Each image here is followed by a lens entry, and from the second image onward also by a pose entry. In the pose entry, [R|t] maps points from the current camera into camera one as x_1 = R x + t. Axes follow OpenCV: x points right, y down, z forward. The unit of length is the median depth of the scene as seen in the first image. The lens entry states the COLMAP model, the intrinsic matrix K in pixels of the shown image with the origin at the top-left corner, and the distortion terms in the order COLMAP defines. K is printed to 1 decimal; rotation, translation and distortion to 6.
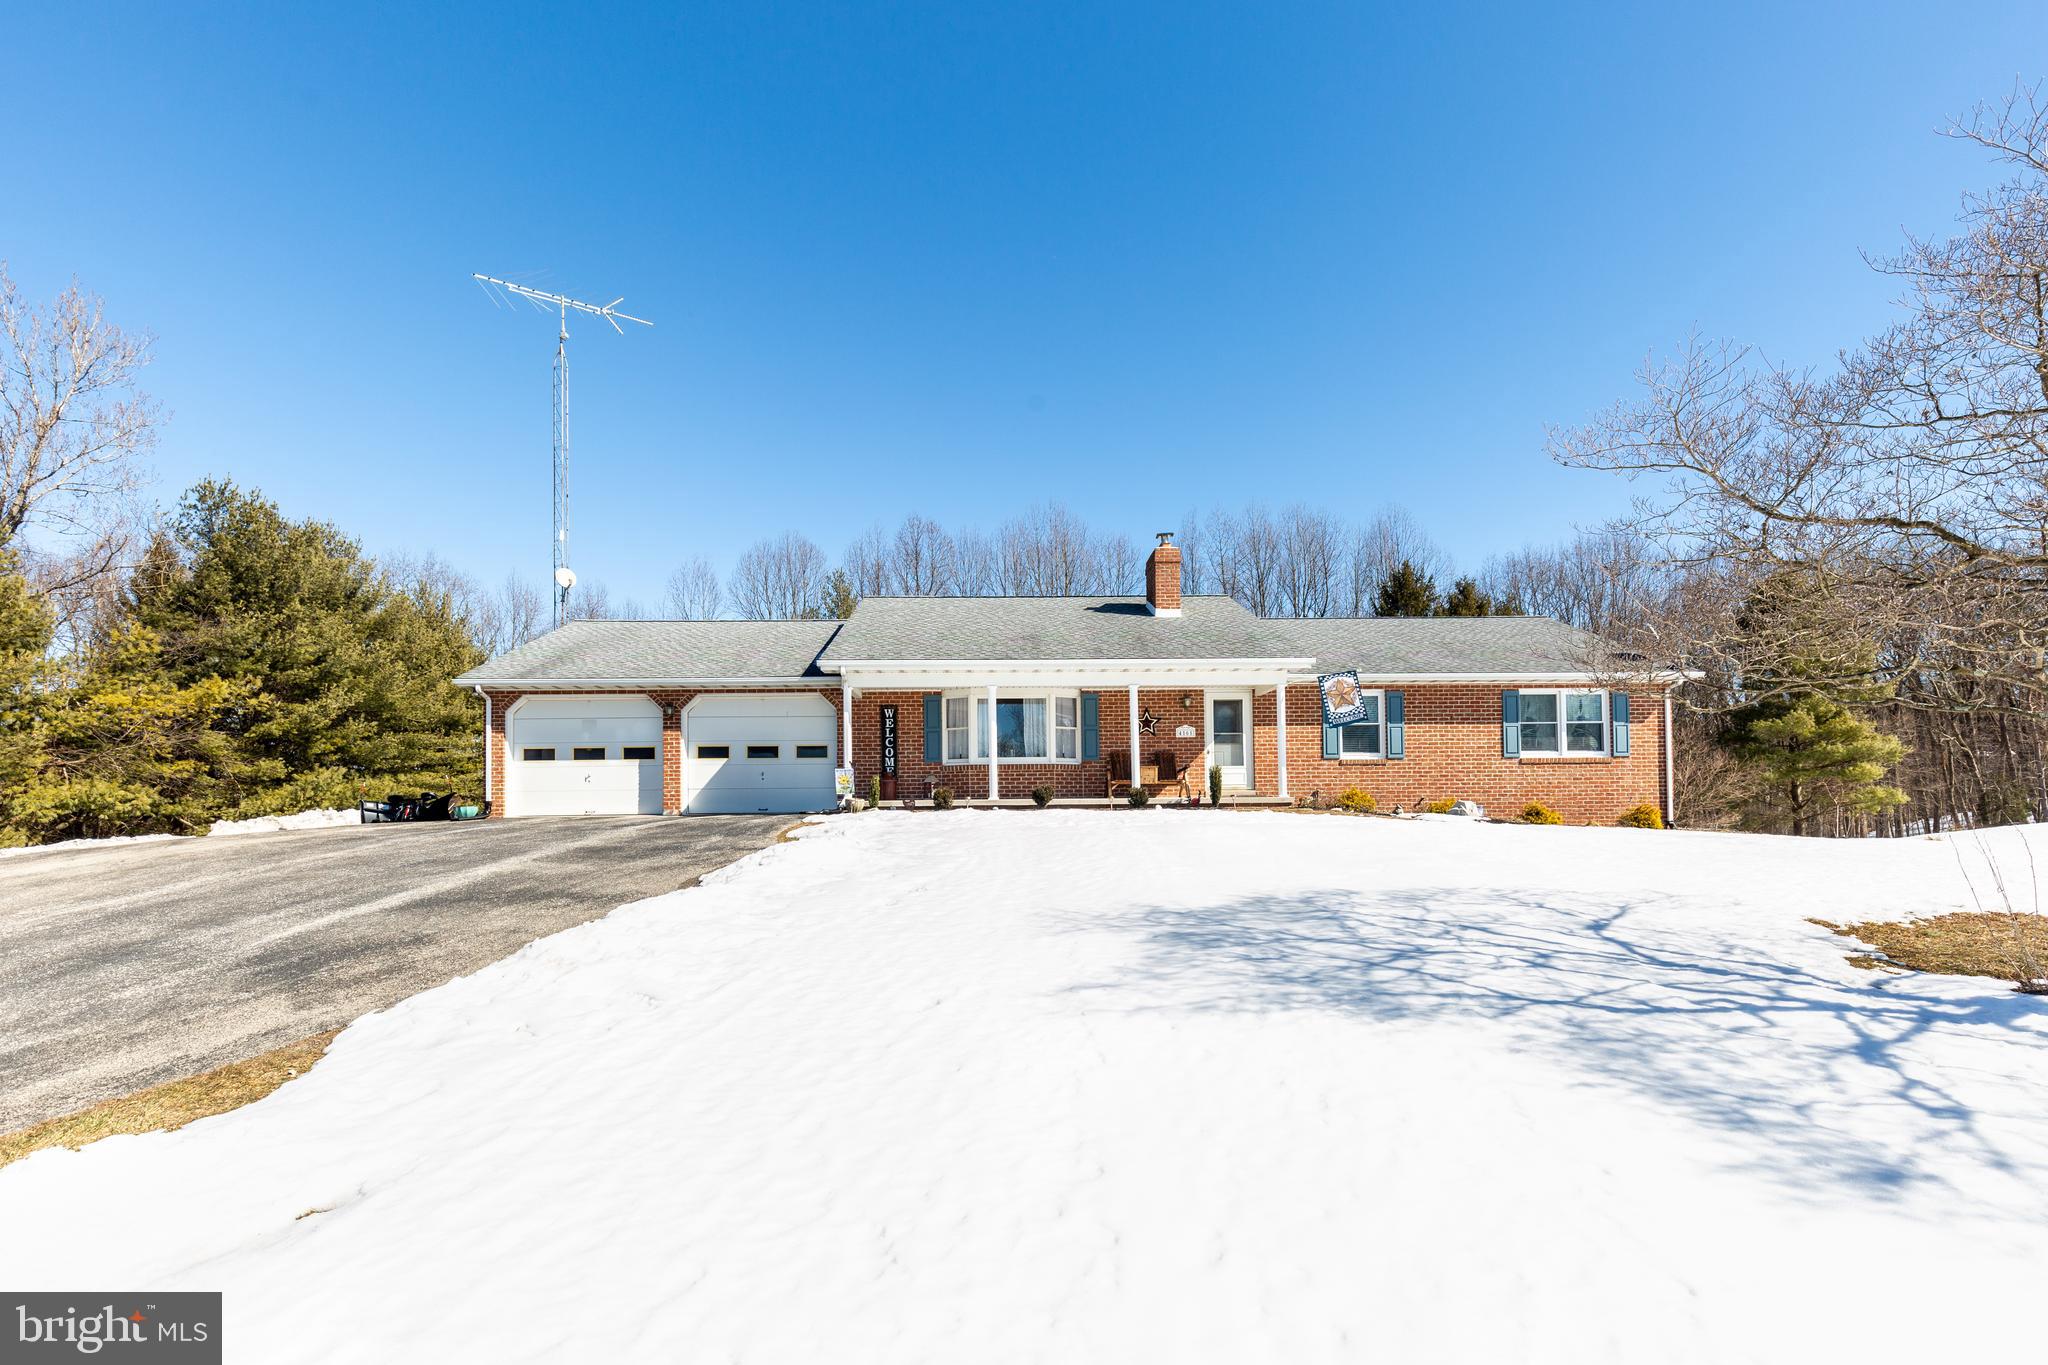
lens RADIAL K [[933.4, 0, 1024.3], [0, 933.4, 795.5], [0, 0, 1]] dist [0.005274, -0.001113]
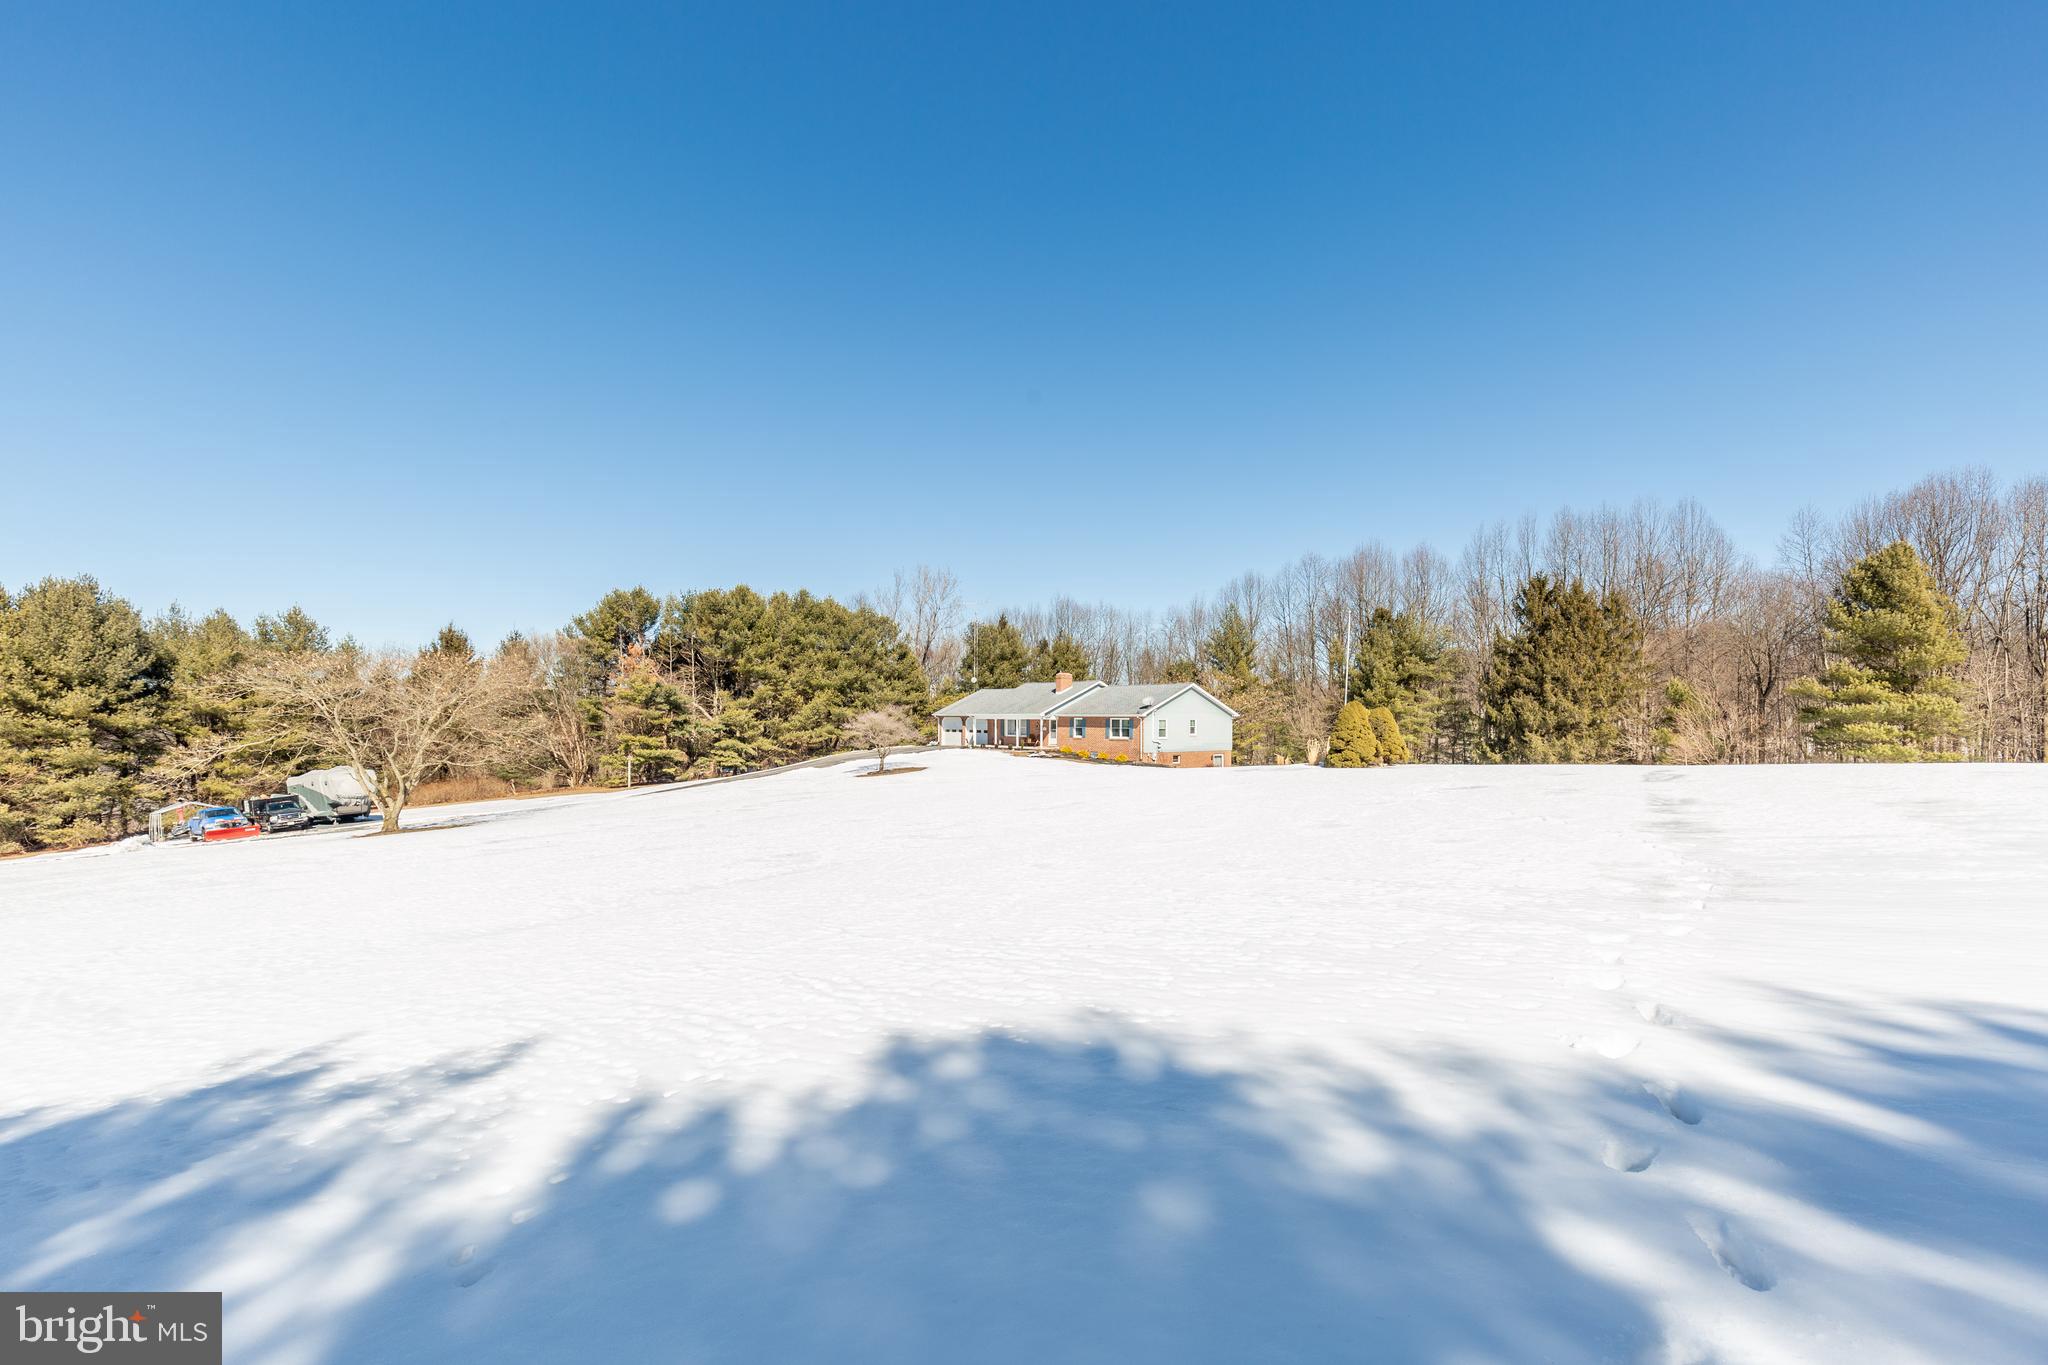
lens RADIAL K [[933.4, 0, 1015.9], [0, 933.4, 700.3], [0, 0, 1]] dist [0.005274, -0.001113]
pose [[0.611622, -0.001506, -0.791149, 3.003267], [0.006229, 0.999976, 0.002911, -0.190371], [0.791126, -0.006709, 0.611617, -1.340709]]
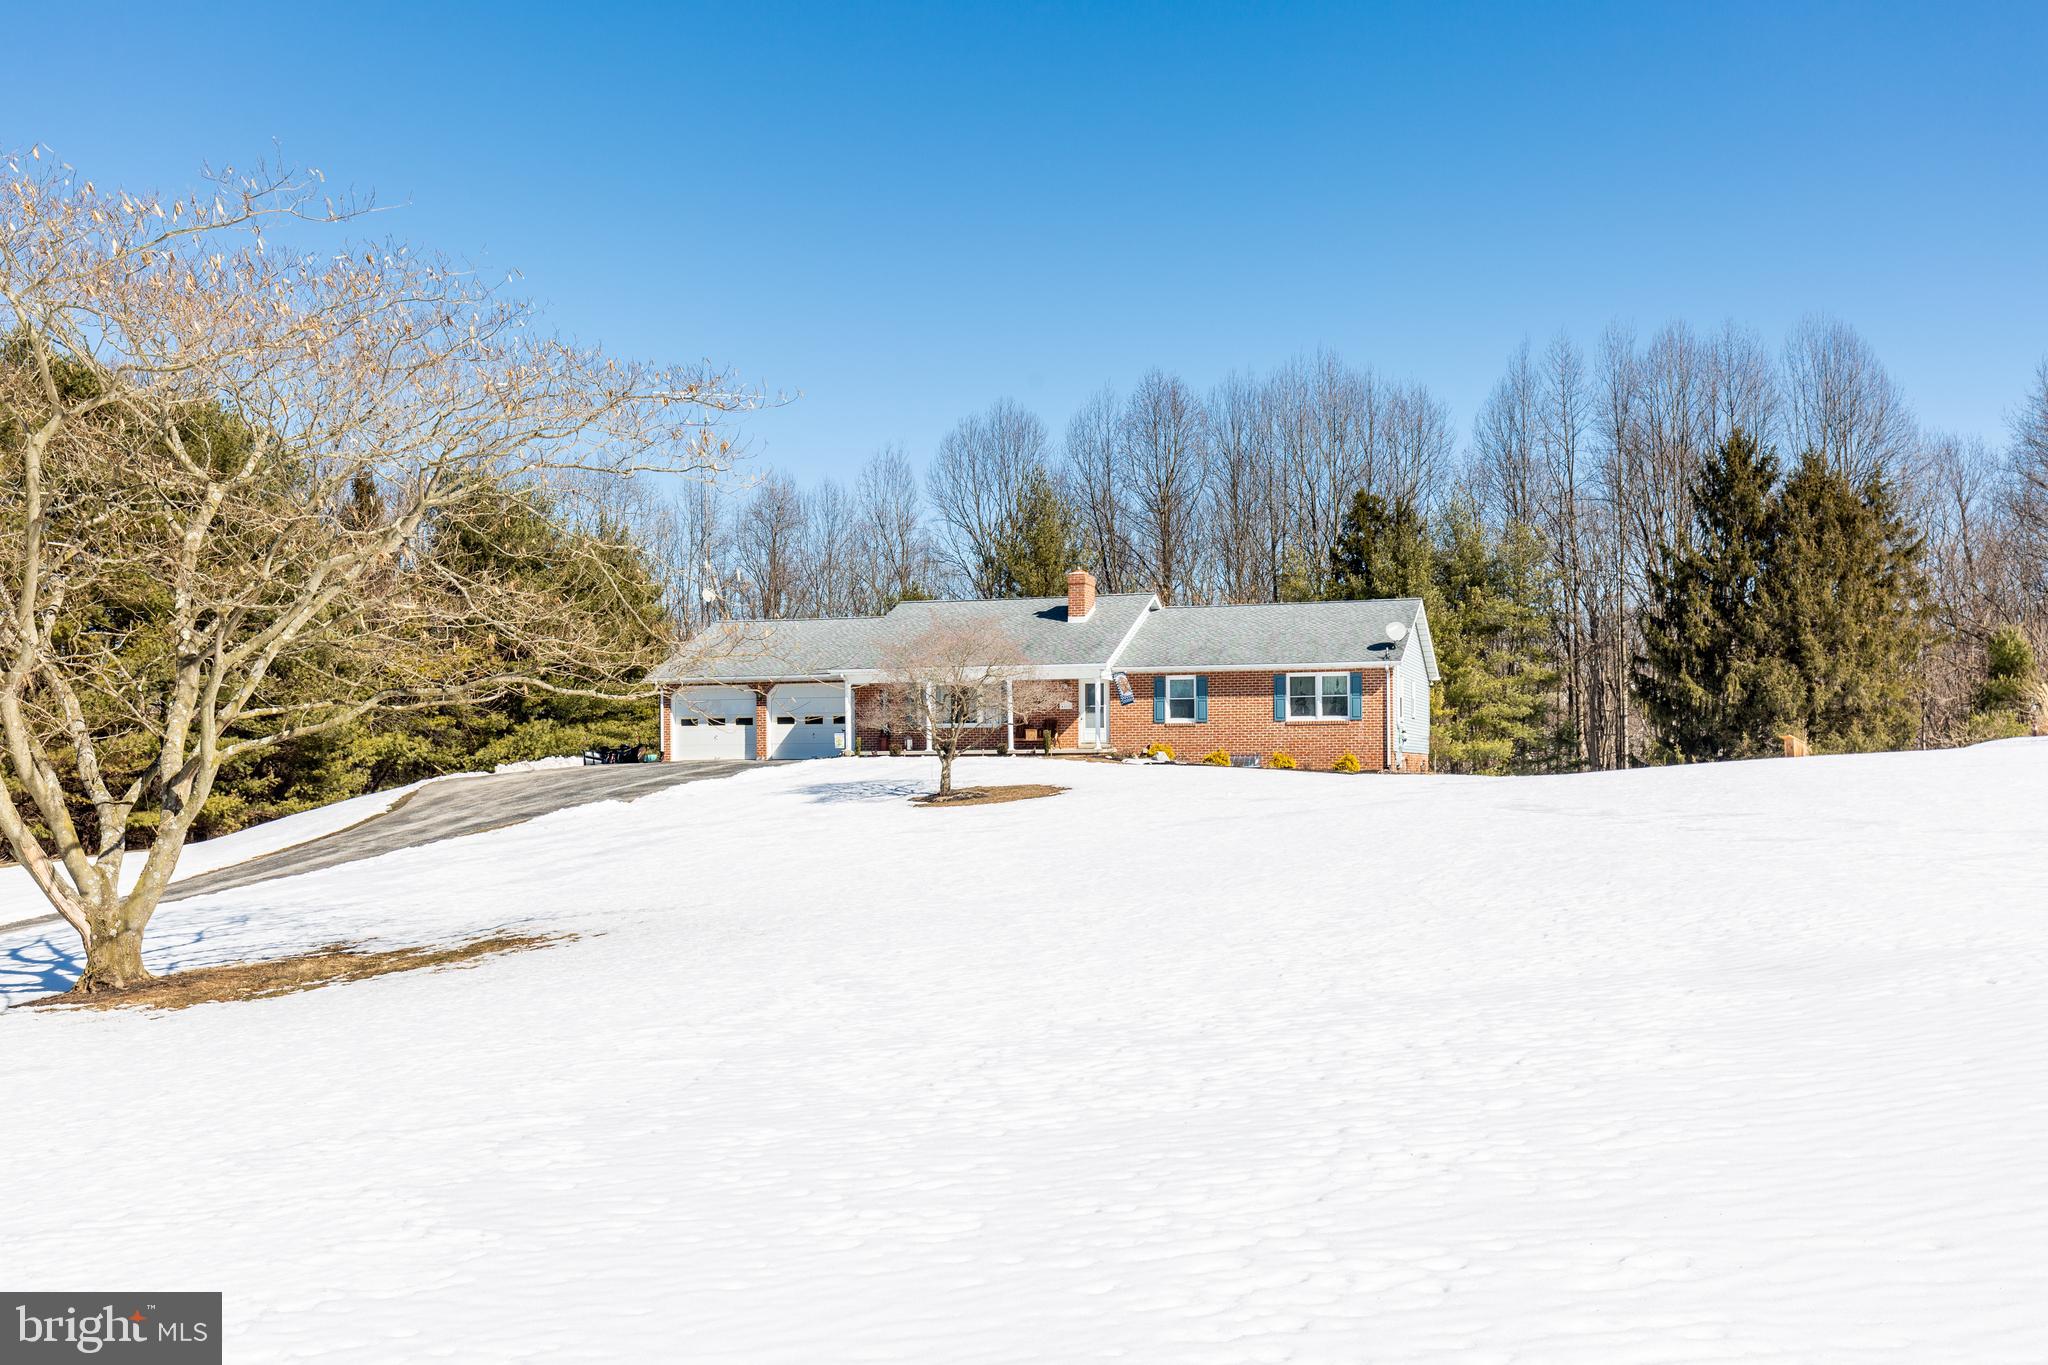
lens RADIAL K [[2041.1, 0, 1030.5], [0, 2041.1, 689.2], [0, 0, 1]] dist [0.011750, 0.000000]
pose [[0.941421, -0.010278, -0.337078, 1.226306], [0.003544, 0.999782, -0.020588, -0.025865], [0.337216, 0.018187, 0.941252, -2.125926]]
